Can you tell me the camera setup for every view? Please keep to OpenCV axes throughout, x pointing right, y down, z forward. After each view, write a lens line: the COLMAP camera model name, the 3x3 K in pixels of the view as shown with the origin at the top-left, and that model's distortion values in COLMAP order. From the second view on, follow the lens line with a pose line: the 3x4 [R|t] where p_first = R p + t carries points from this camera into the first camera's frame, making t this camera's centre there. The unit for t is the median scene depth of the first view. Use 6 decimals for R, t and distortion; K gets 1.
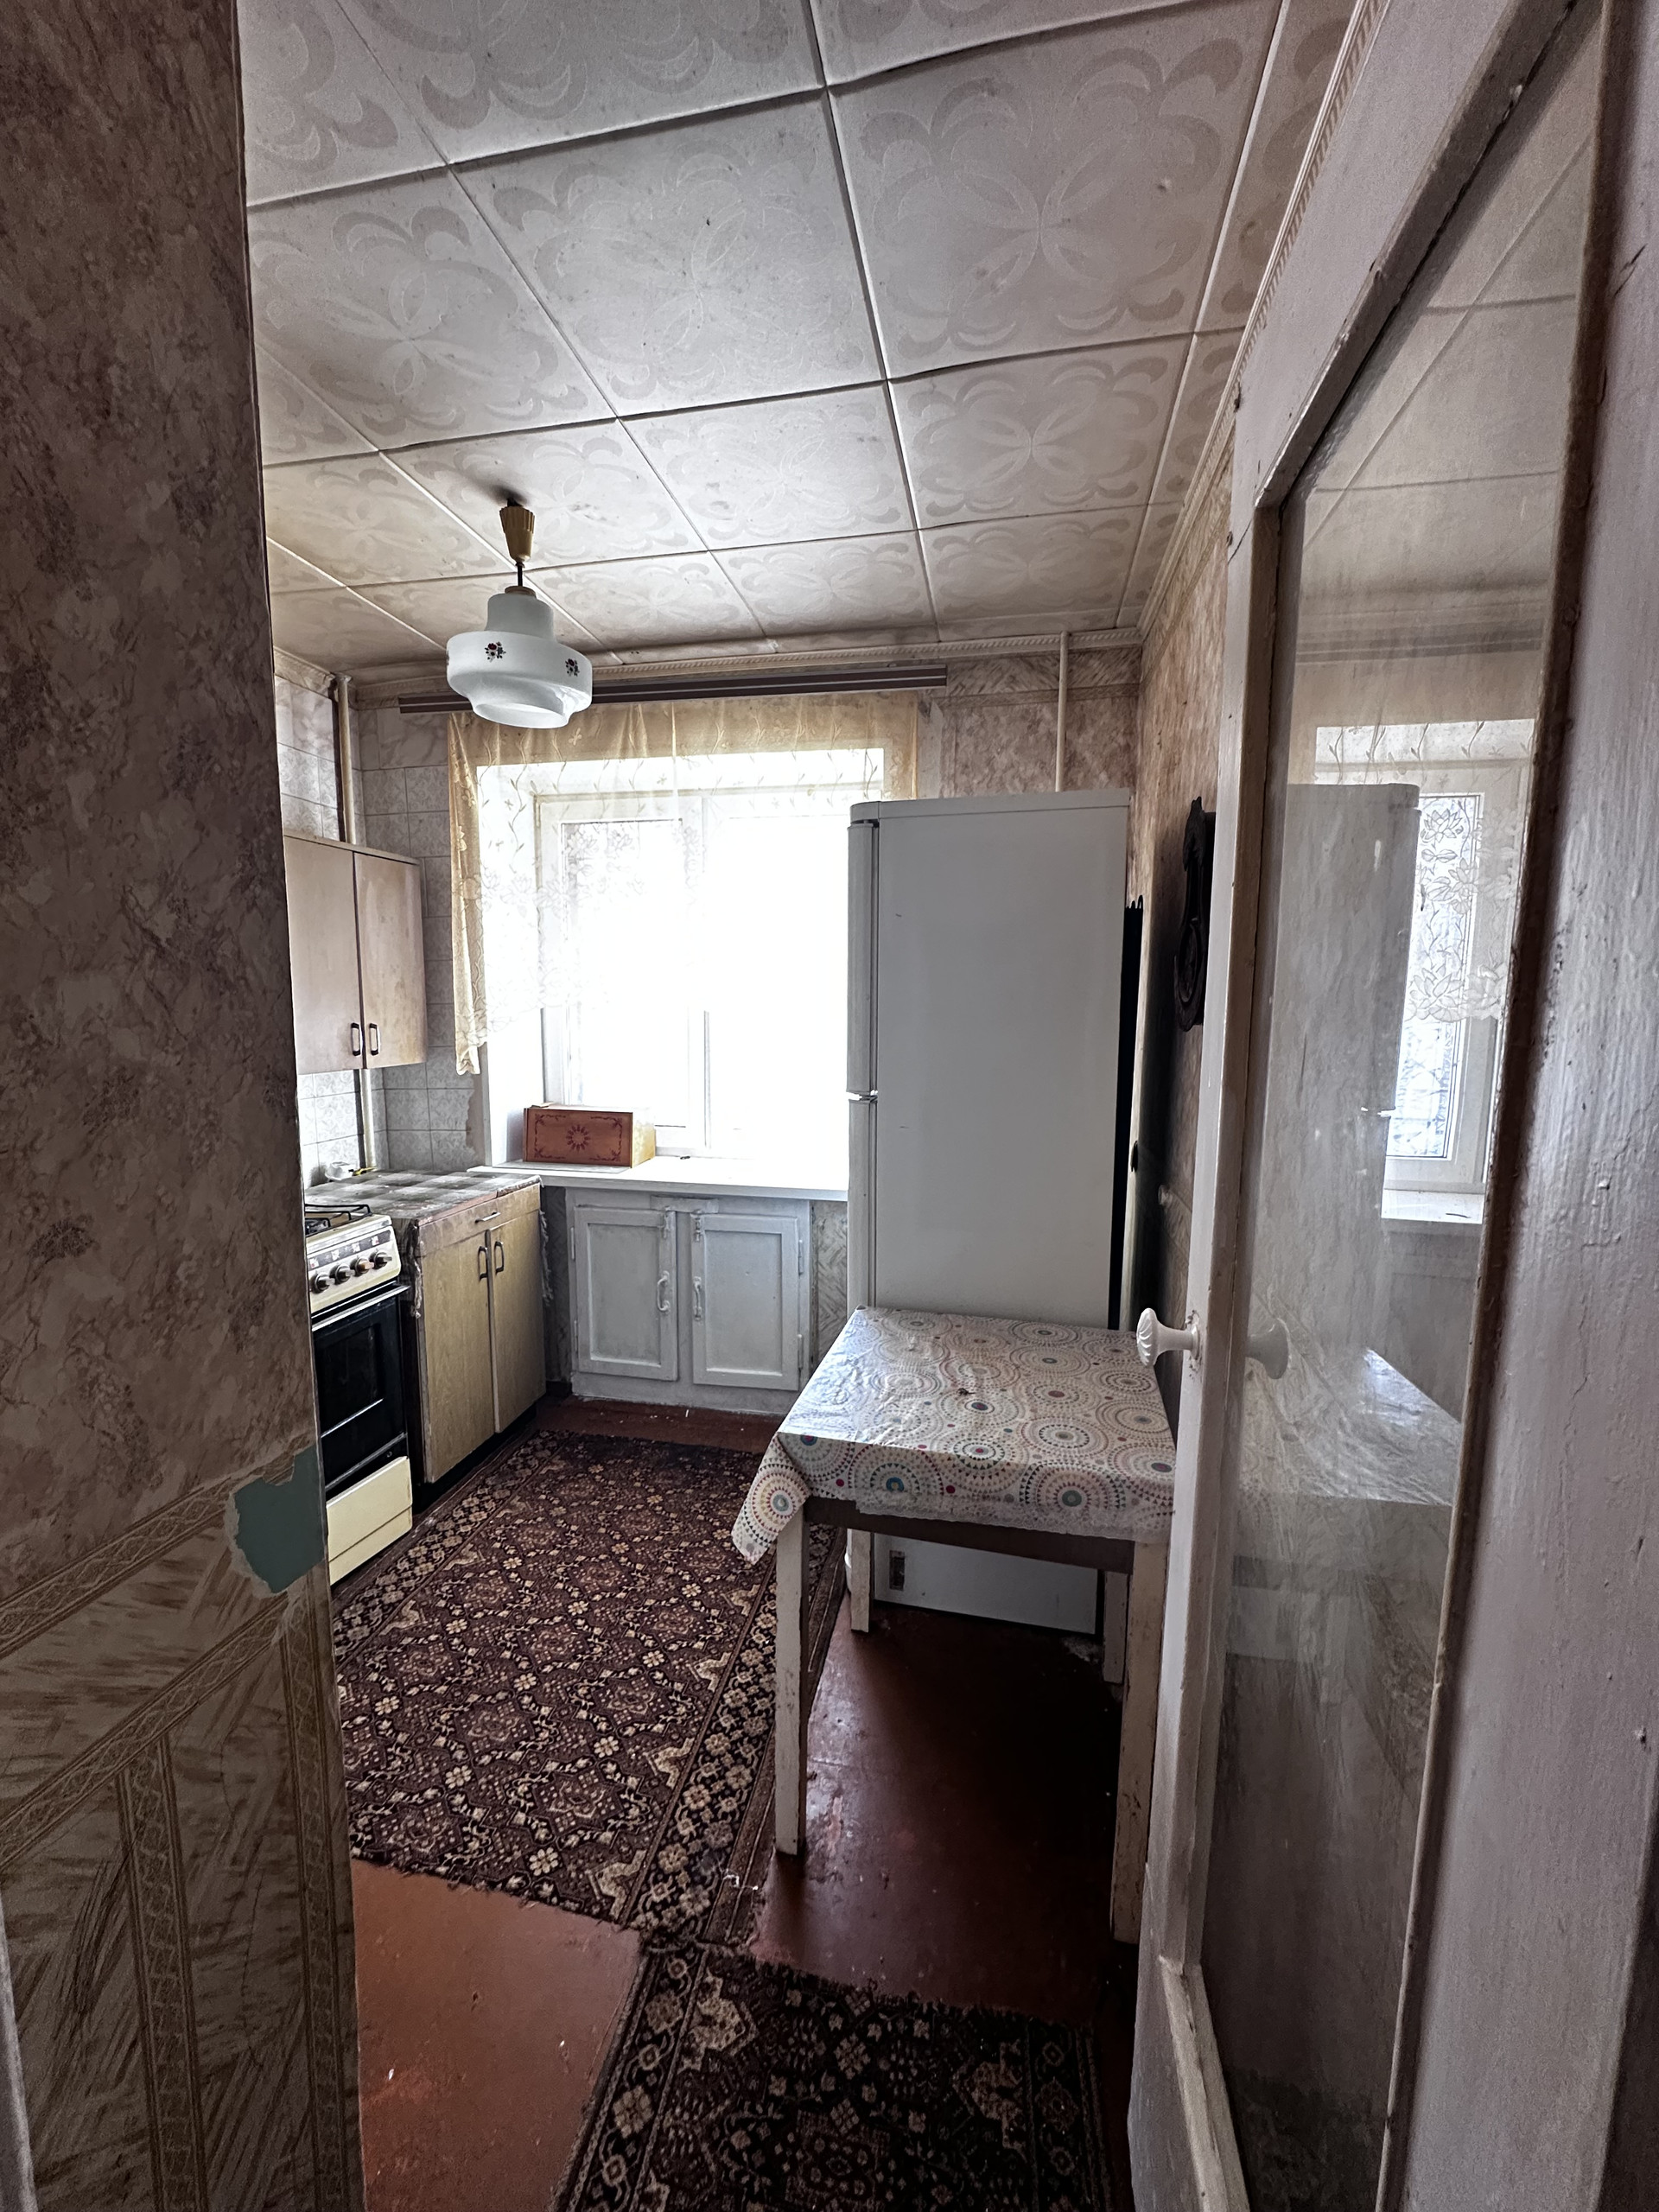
lens RADIAL K [[876.7, 0, 829.5], [0, 876.7, 1106.0], [0, 0, 1]] dist [-0.001795, 0.000430]
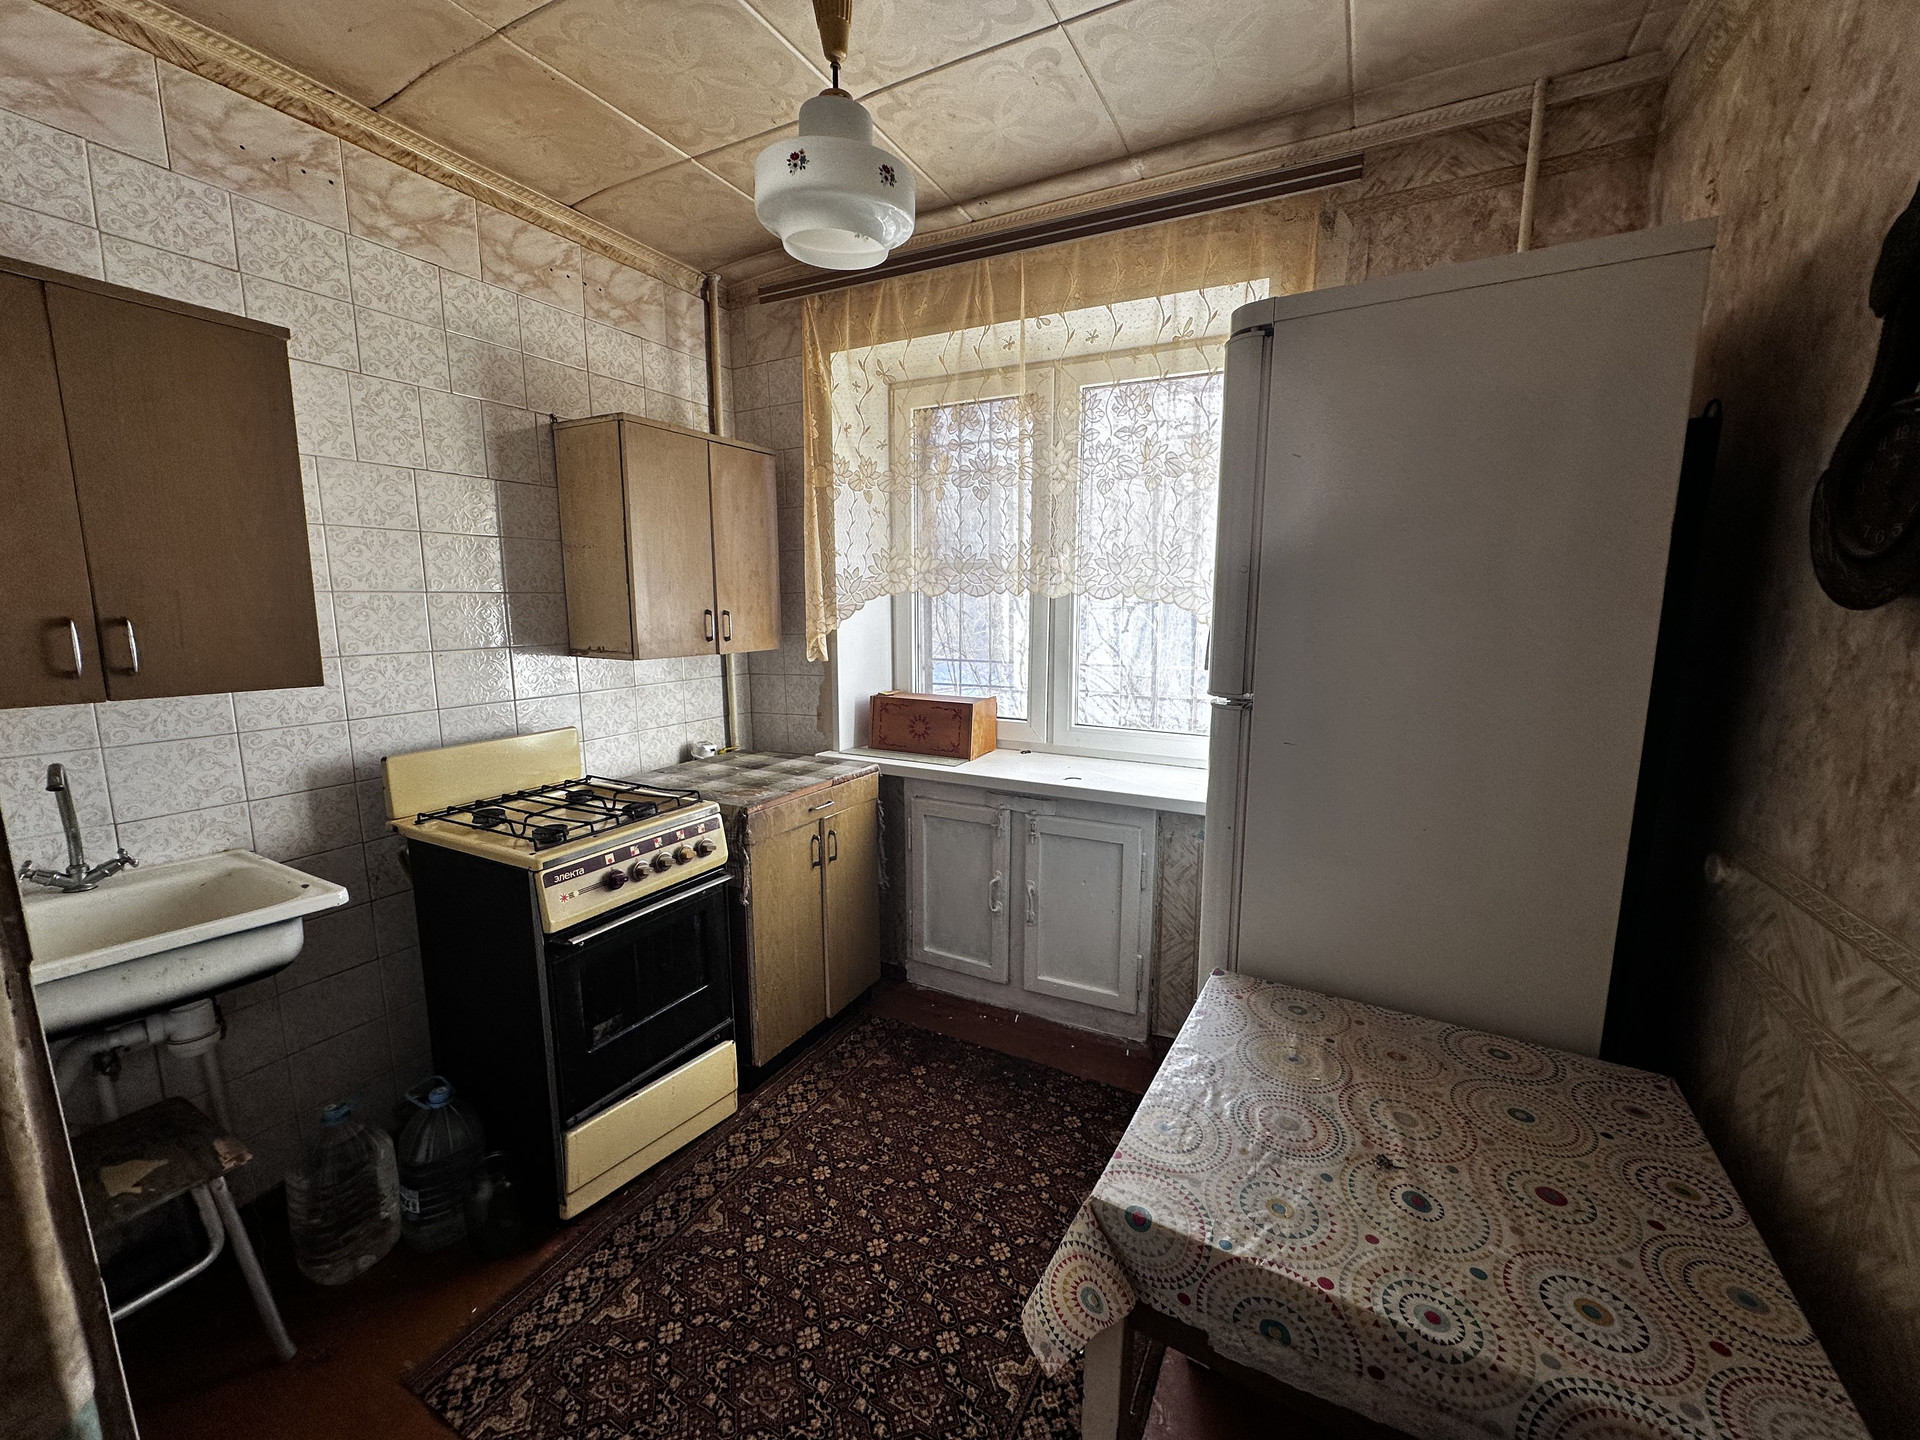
lens RADIAL K [[763.7, 0, 960.0], [0, 763.7, 720.0], [0, 0, 1]] dist [-0.002528, 0.000672]
pose [[0.960338, 0.039834, -0.275977, -0.004399], [-0.029829, 0.998740, 0.040357, -0.010073], [0.277237, -0.030524, 0.960317, 0.214936]]
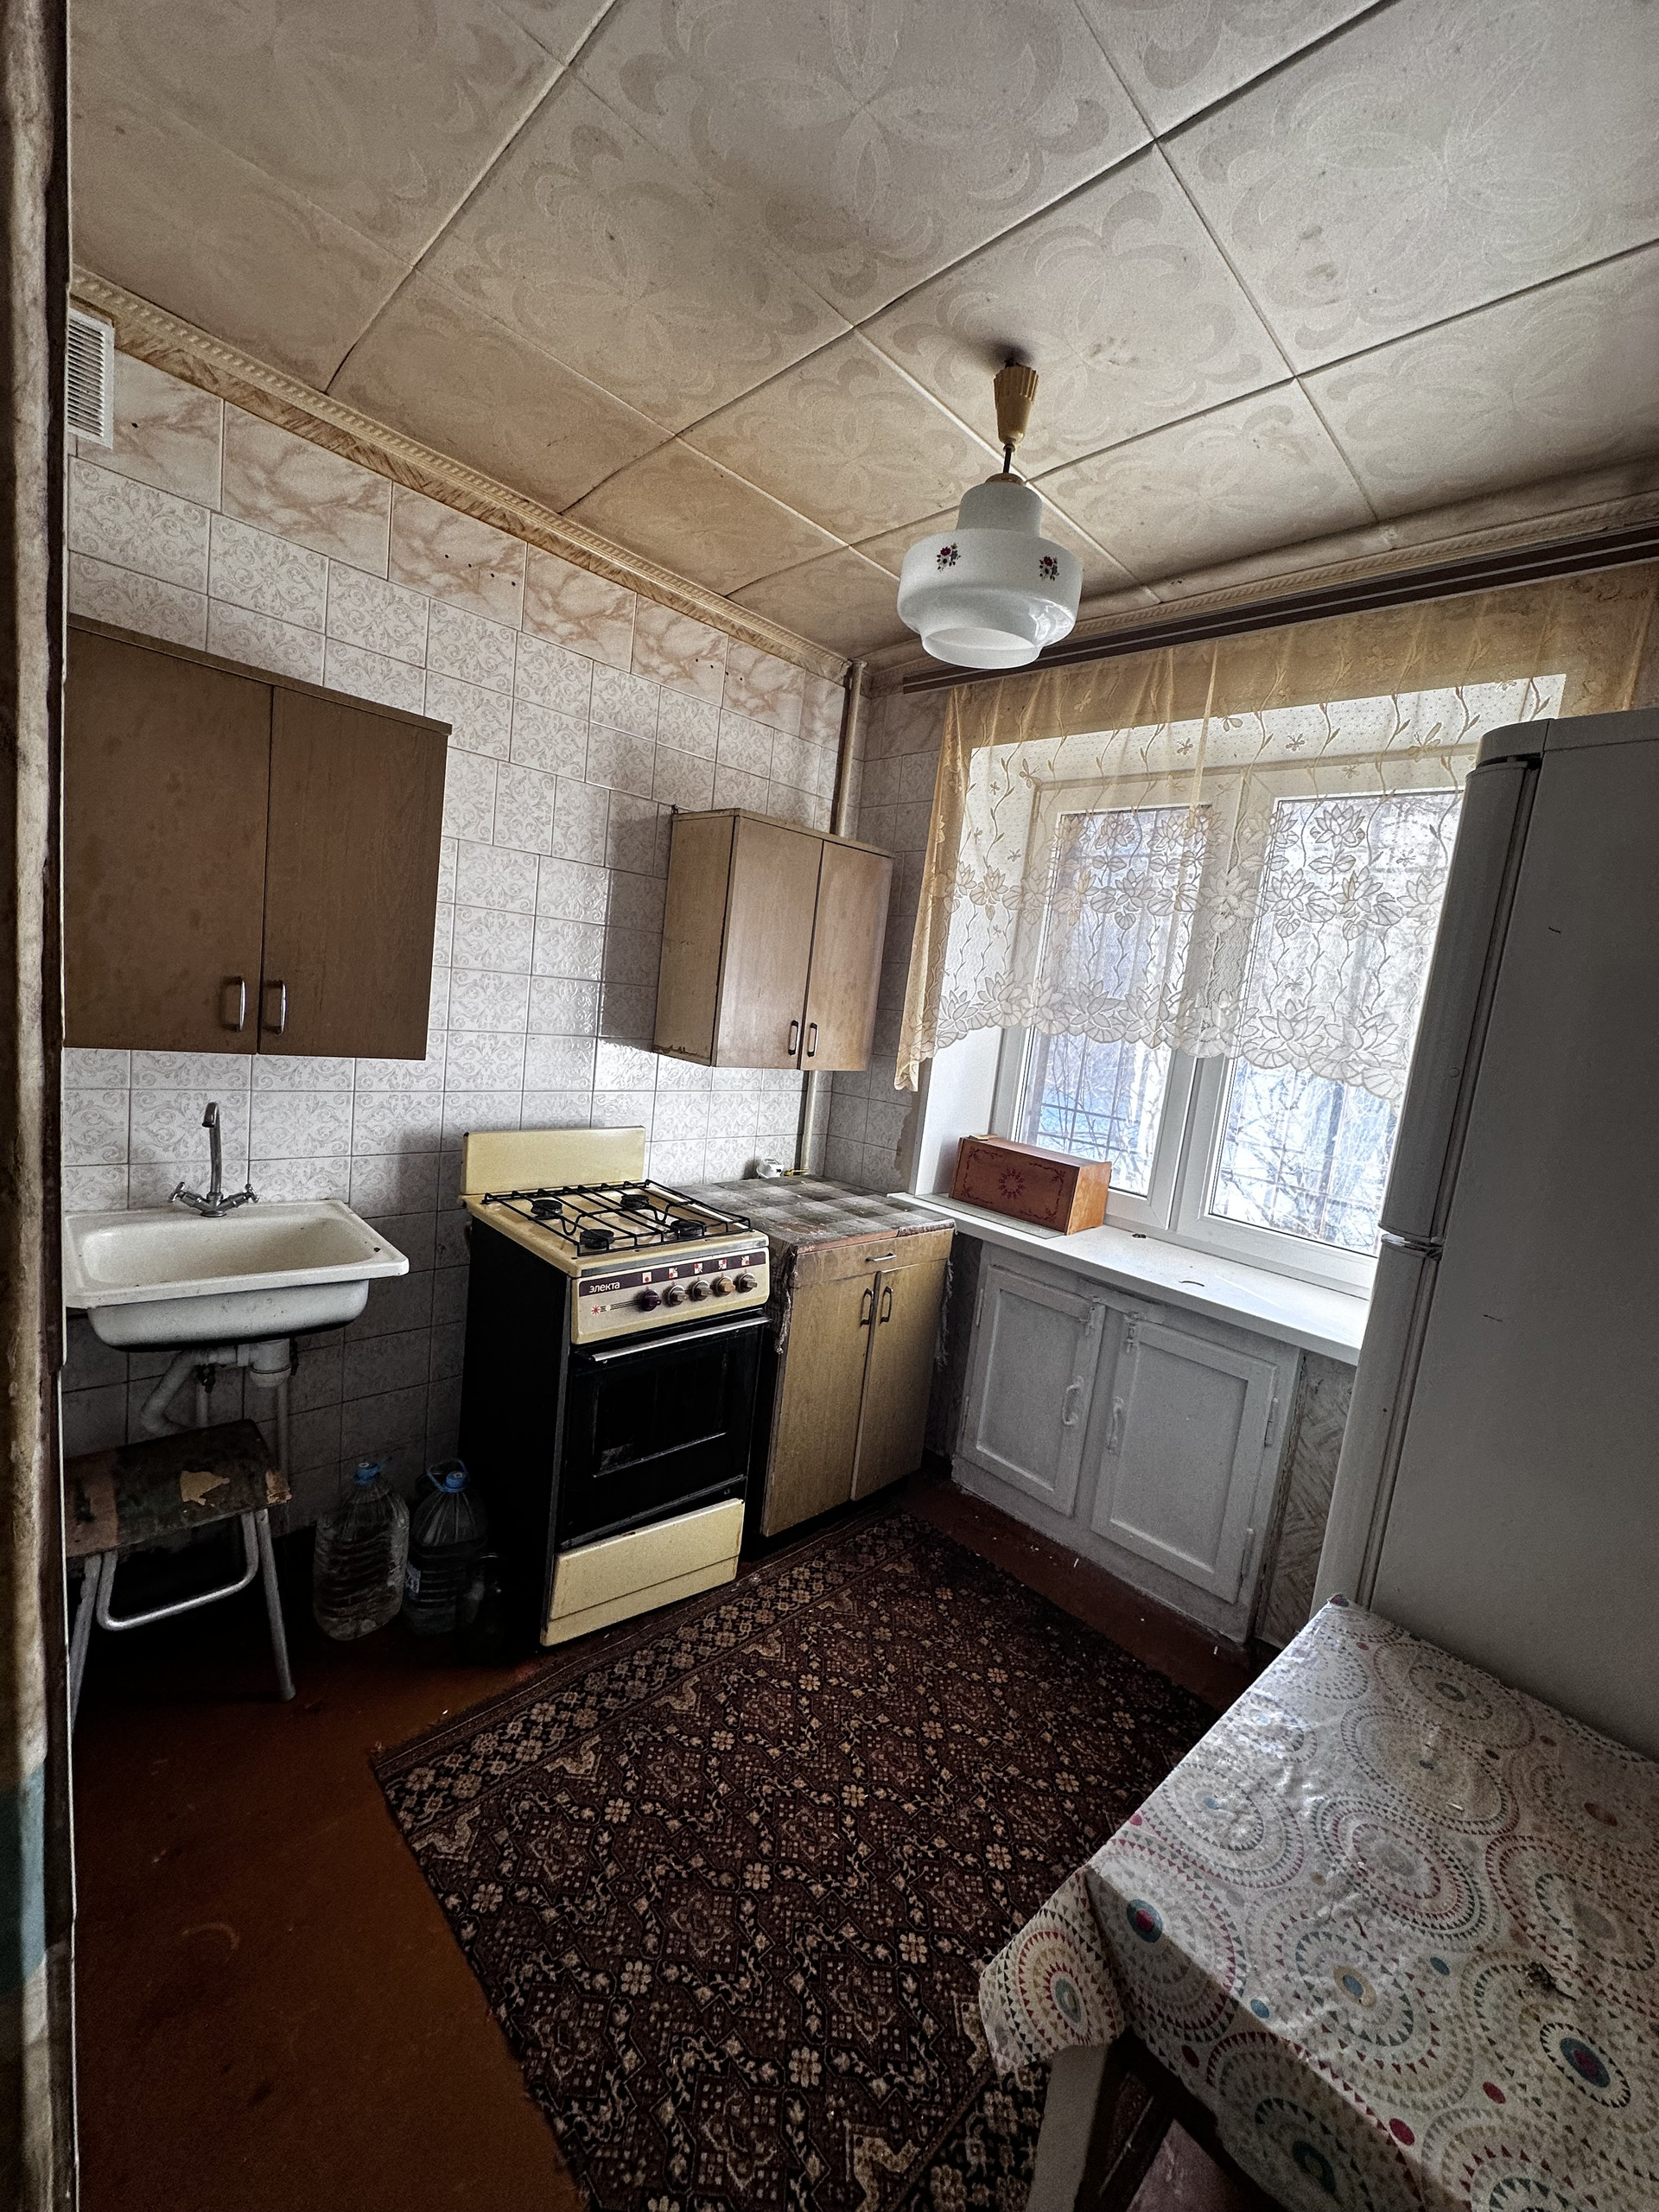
lens RADIAL K [[879.8, 0, 828.6], [0, 879.8, 1105.0], [0, 0, 1]] dist [-0.002528, 0.000672]
pose [[0.827584, 0.158989, -0.538356, 0.012450], [-0.172368, 0.984694, 0.025830, -0.035734], [0.534222, 0.071419, 0.842322, 0.226357]]
